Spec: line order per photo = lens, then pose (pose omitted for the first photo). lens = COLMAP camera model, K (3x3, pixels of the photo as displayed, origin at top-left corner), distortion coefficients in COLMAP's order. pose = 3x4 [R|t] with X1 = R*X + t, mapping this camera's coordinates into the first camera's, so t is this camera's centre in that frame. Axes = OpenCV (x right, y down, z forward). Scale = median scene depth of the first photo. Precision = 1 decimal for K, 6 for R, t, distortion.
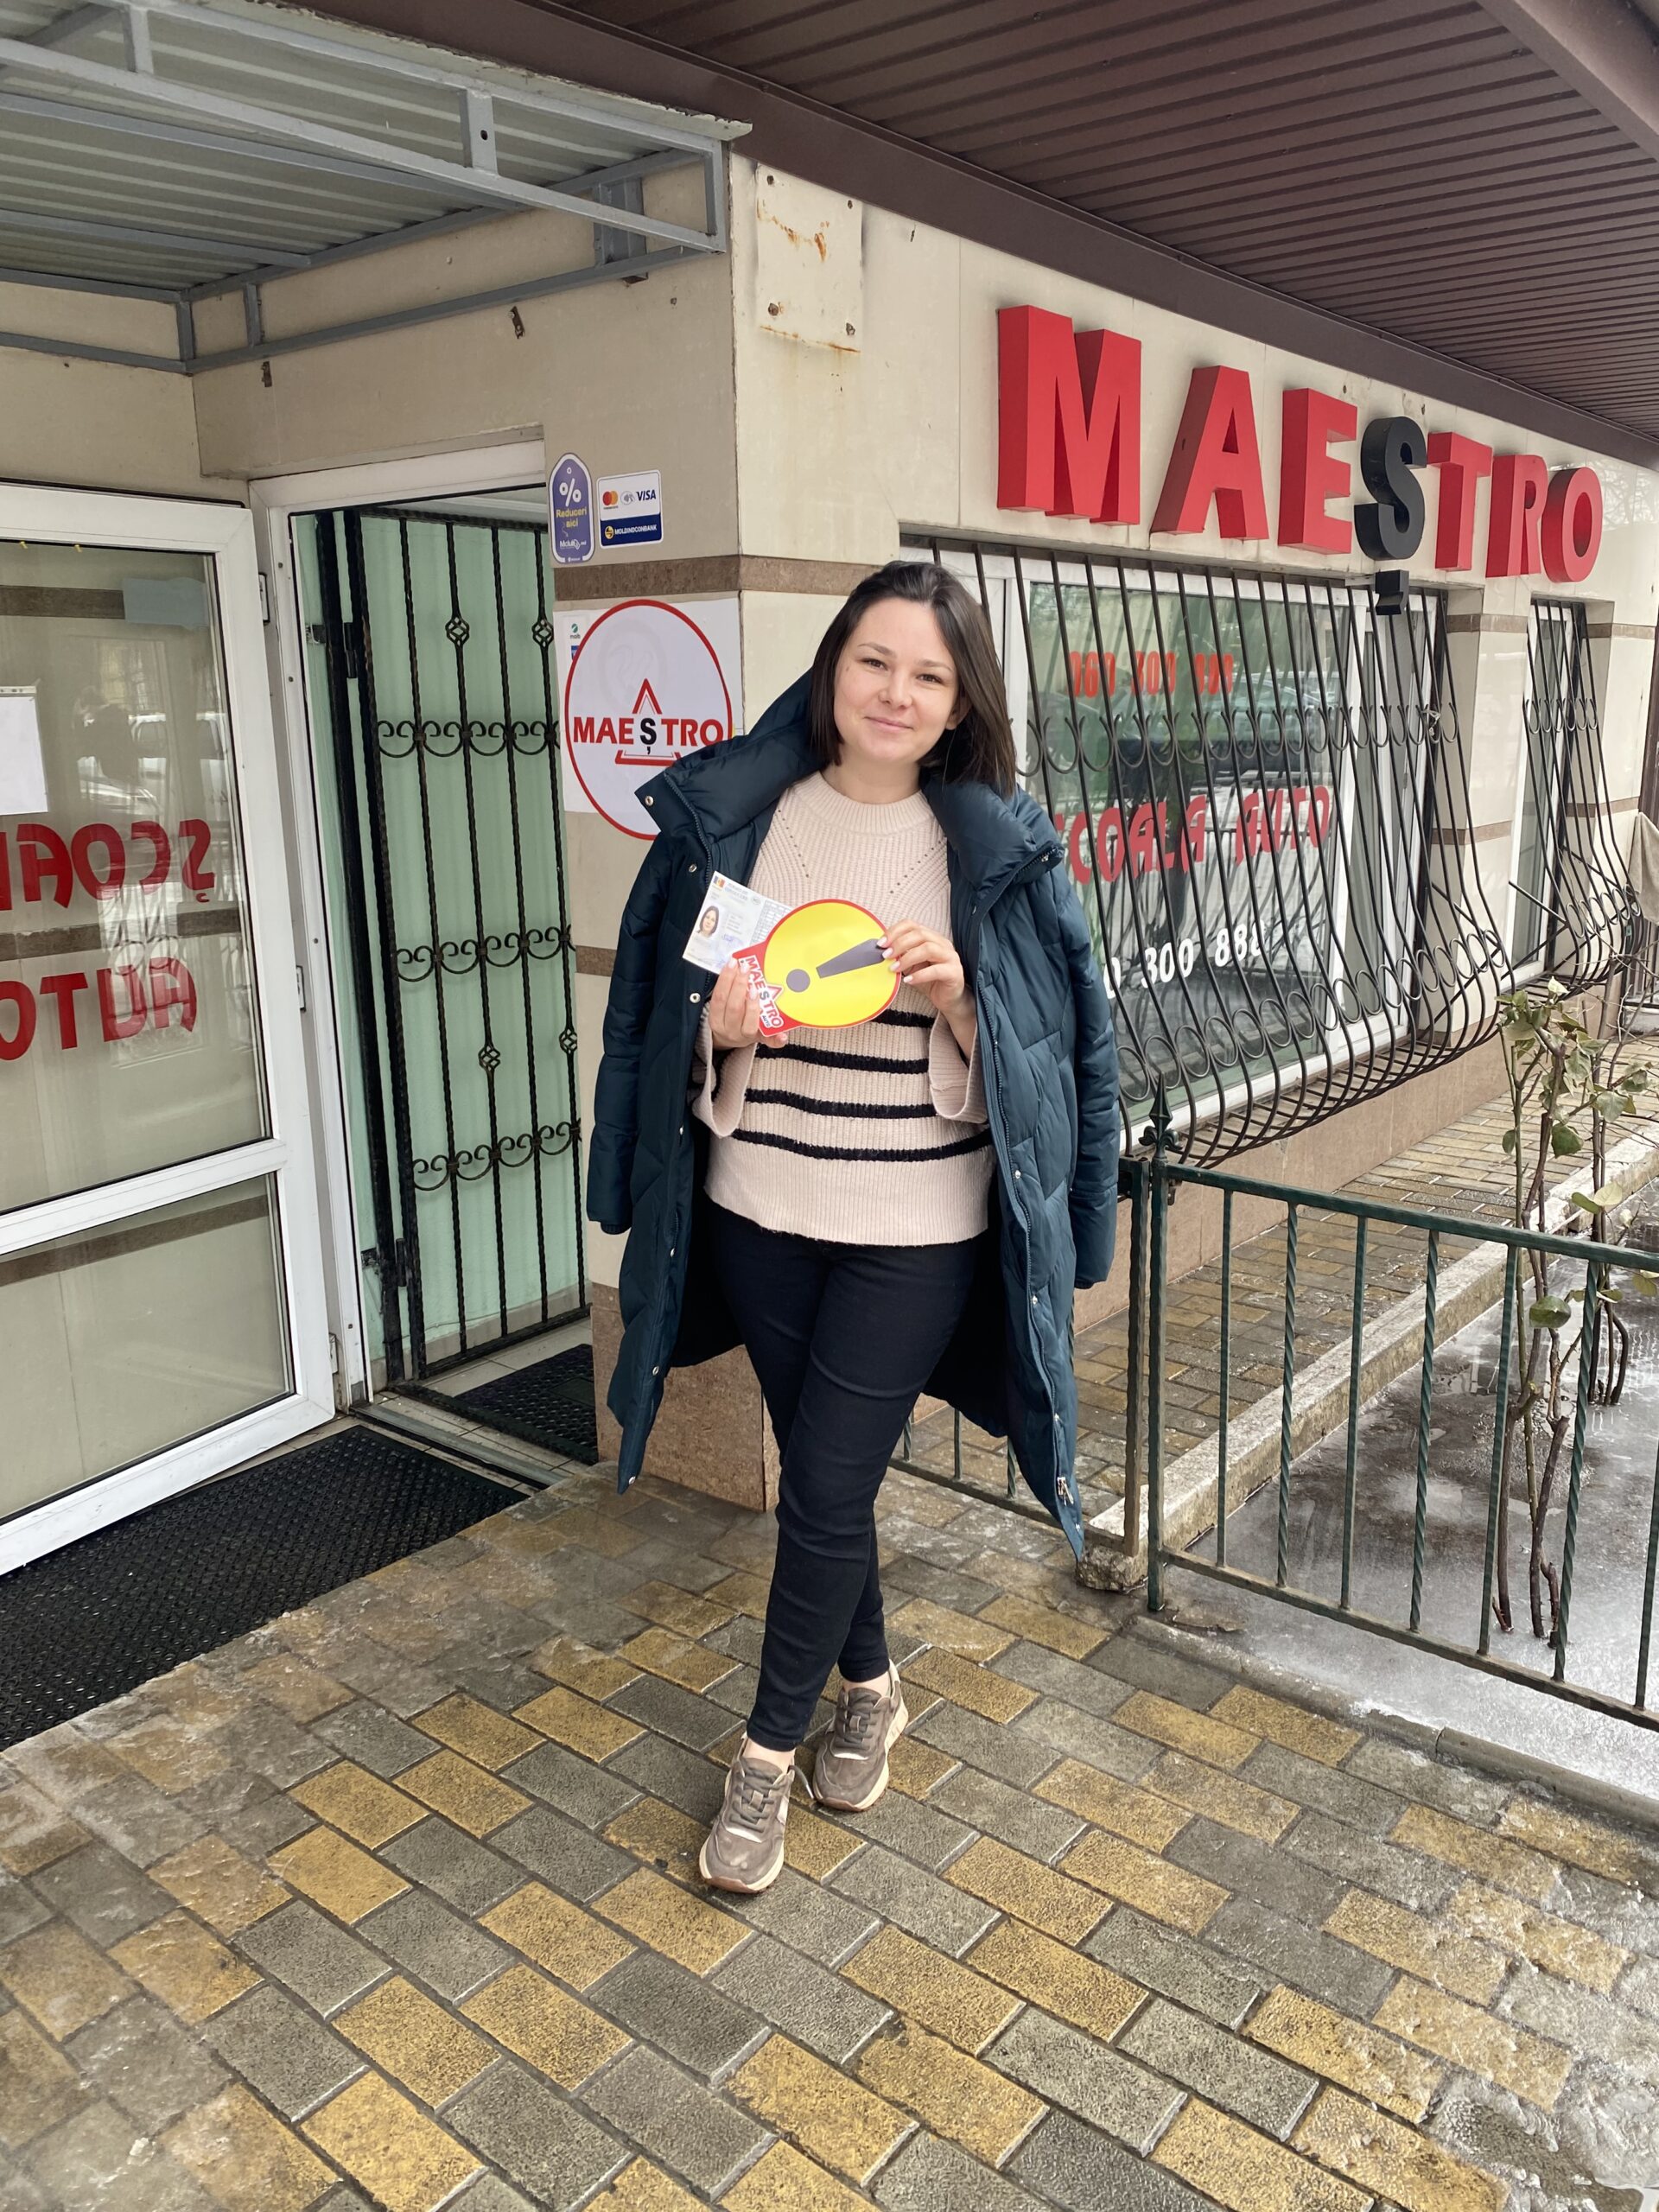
lens RADIAL K [[1687.9, 0, 846.2], [0, 1687.9, 1098.0], [0, 0, 1]] dist [0.025769, -0.025740]
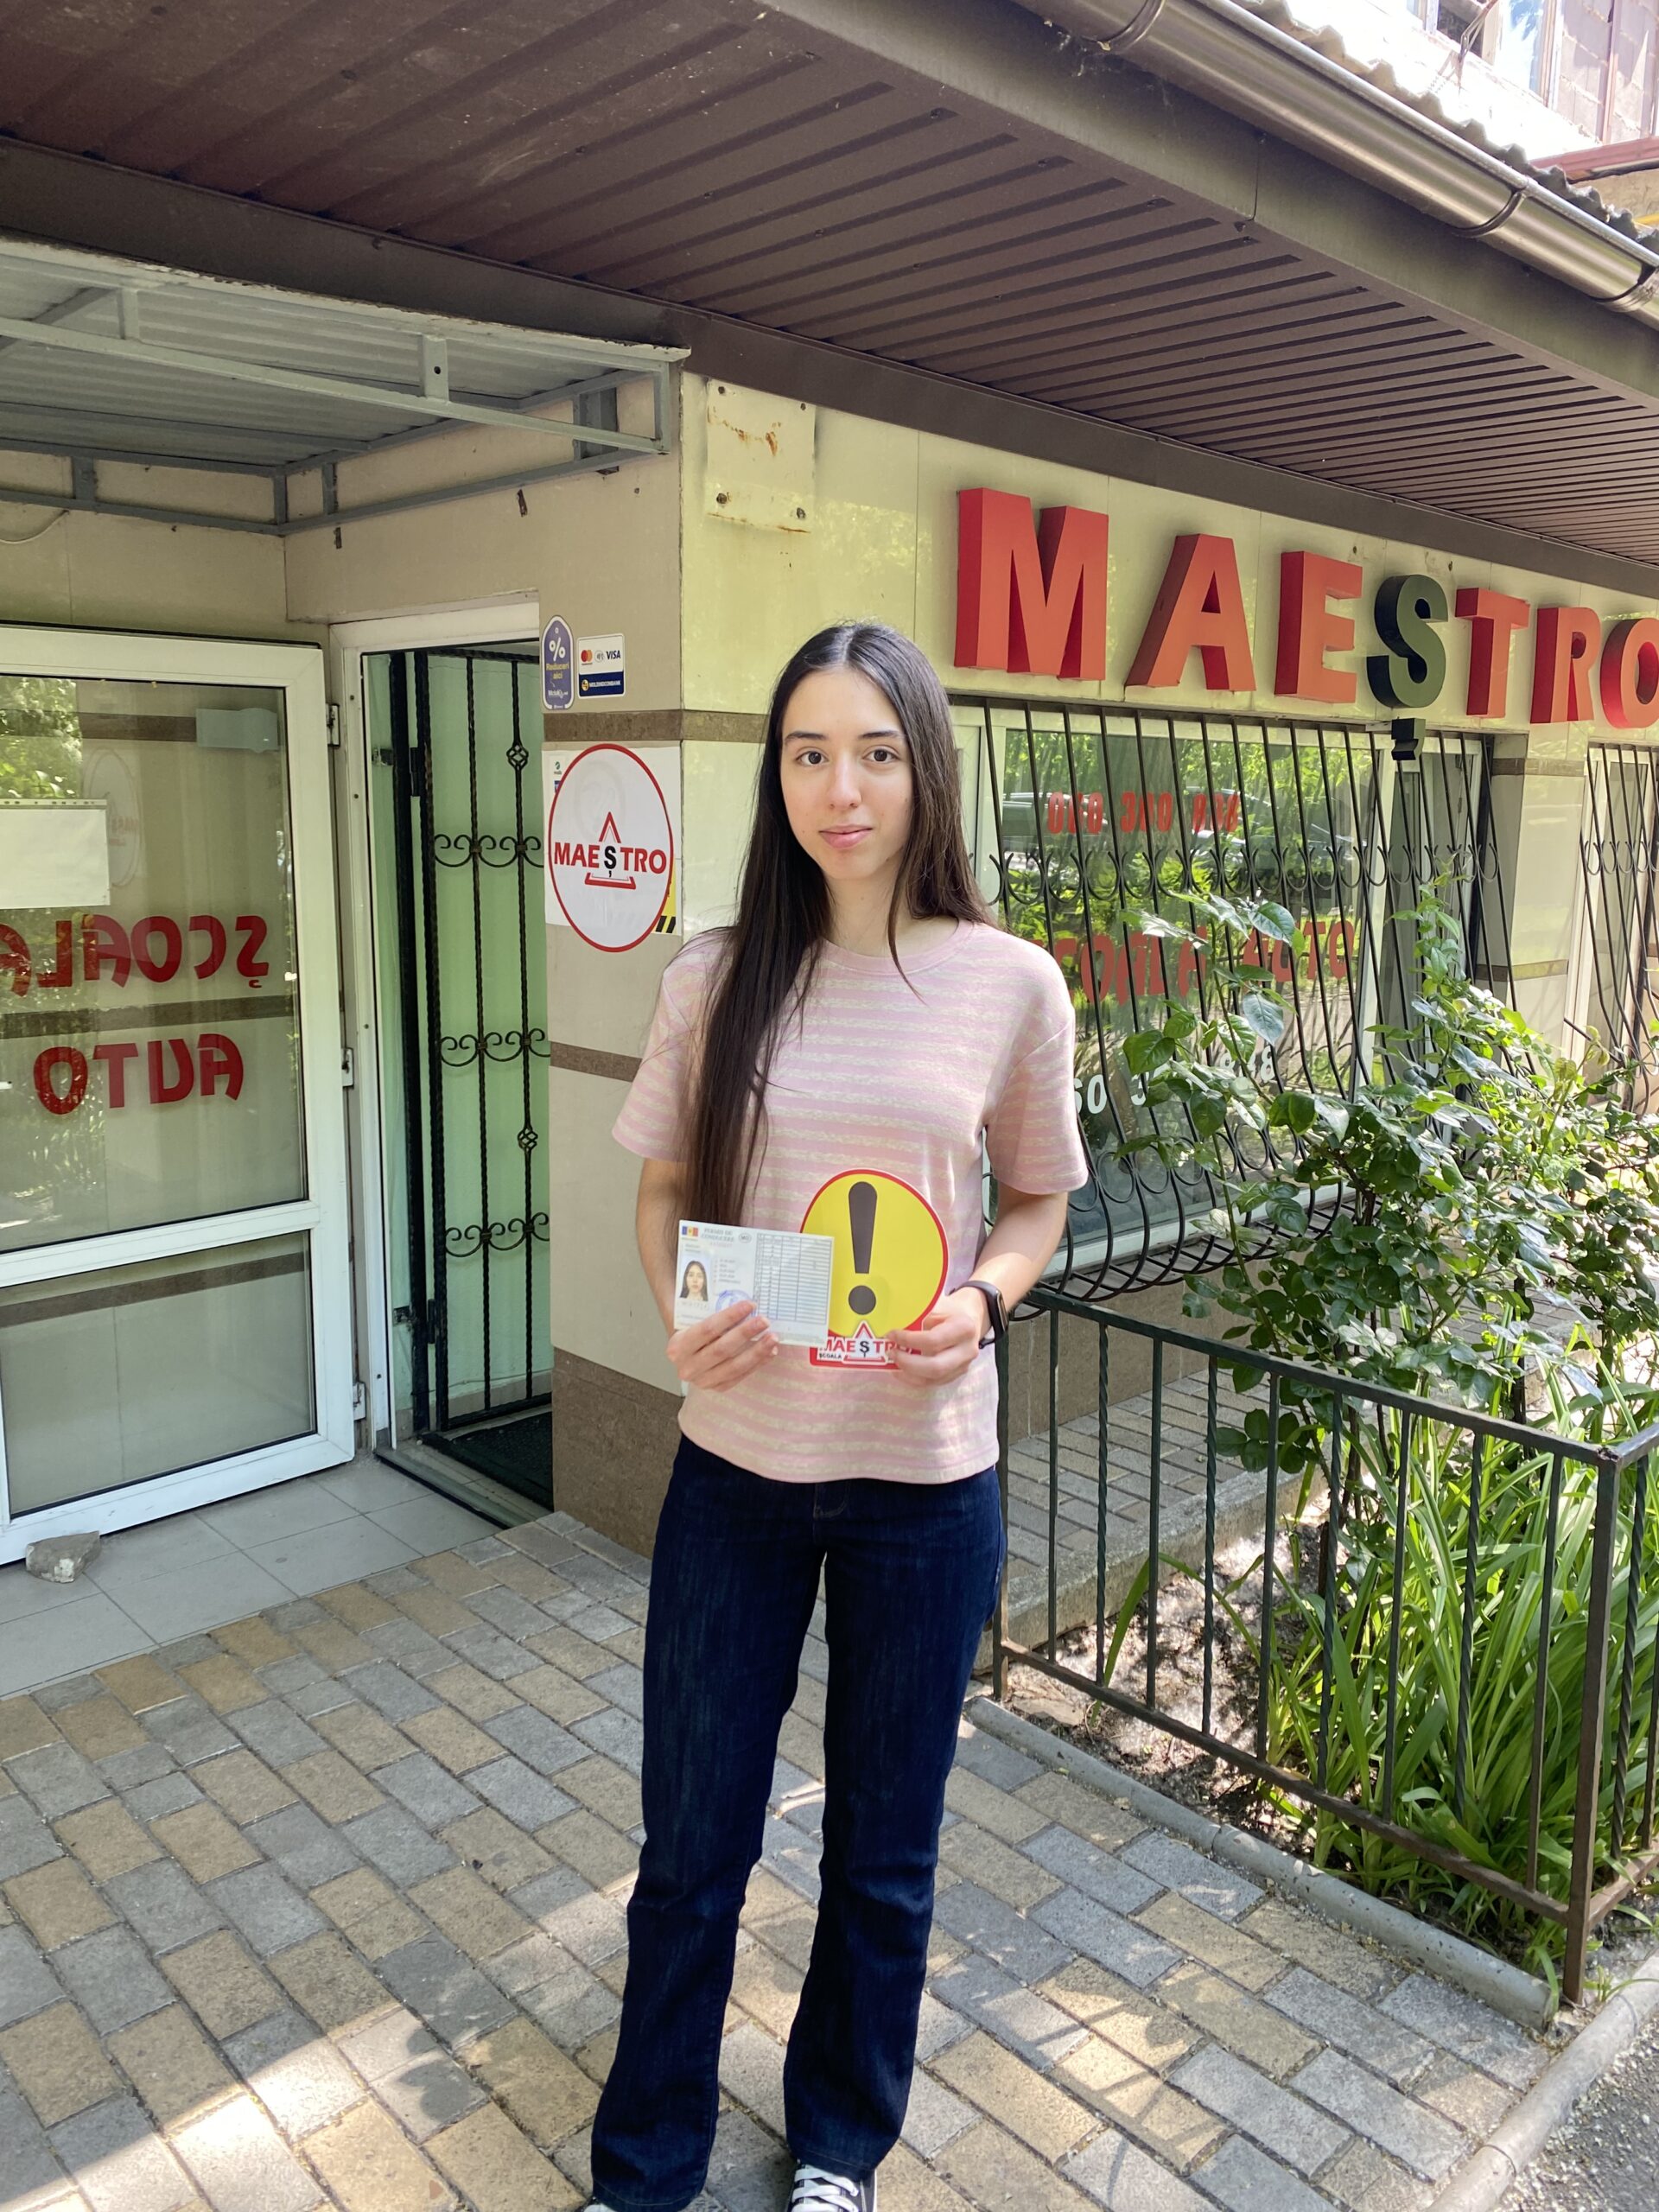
lens RADIAL K [[1687.9, 0, 842.1], [0, 1687.9, 1091.2], [0, 0, 1]] dist [0.025769, -0.025740]
pose [[0.991046, 0.050186, -0.123729, 0.153836], [-0.057580, 0.996716, -0.056931, -0.005116], [0.120466, 0.063545, 0.990682, -0.074954]]
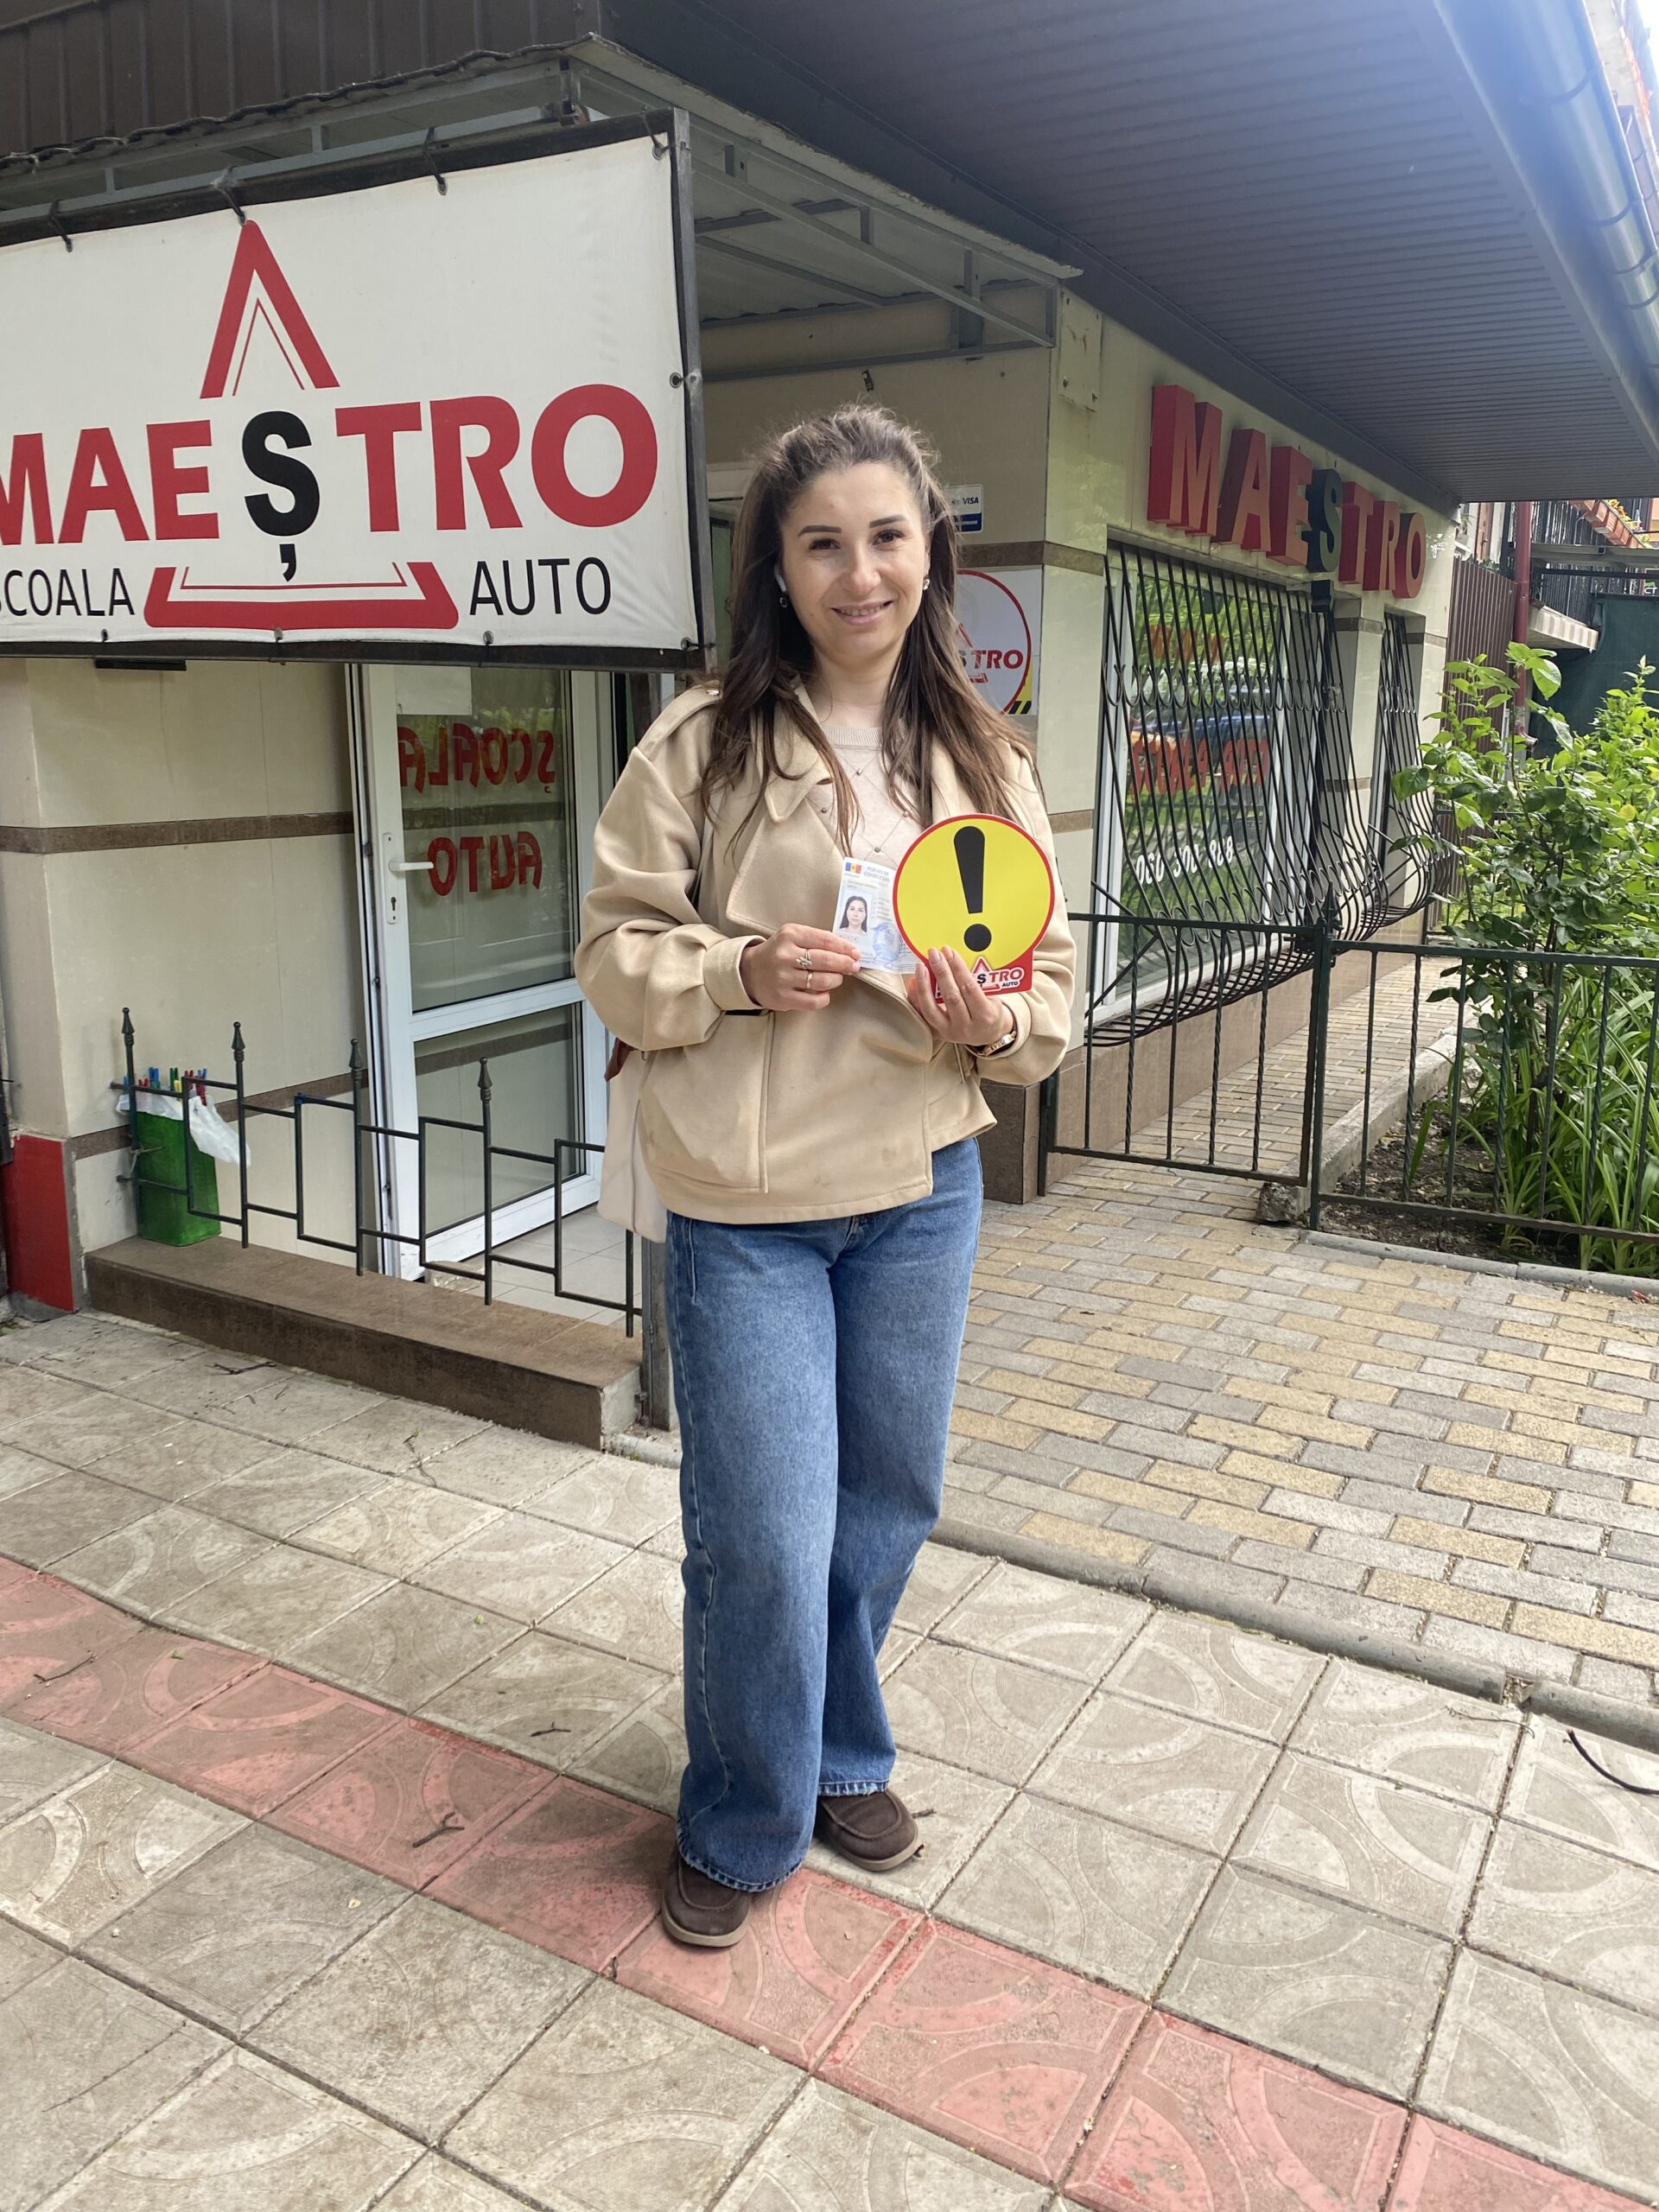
lens RADIAL K [[1687.9, 0, 817.2], [0, 1687.9, 1086.7], [0, 0, 1]] dist [0.025769, -0.025740]
pose [[0.986340, -0.017715, 0.163768, -0.409202], [0.021529, 0.999536, -0.021545, 0.156010], [-0.163311, 0.024776, 0.986264, -0.360534]]
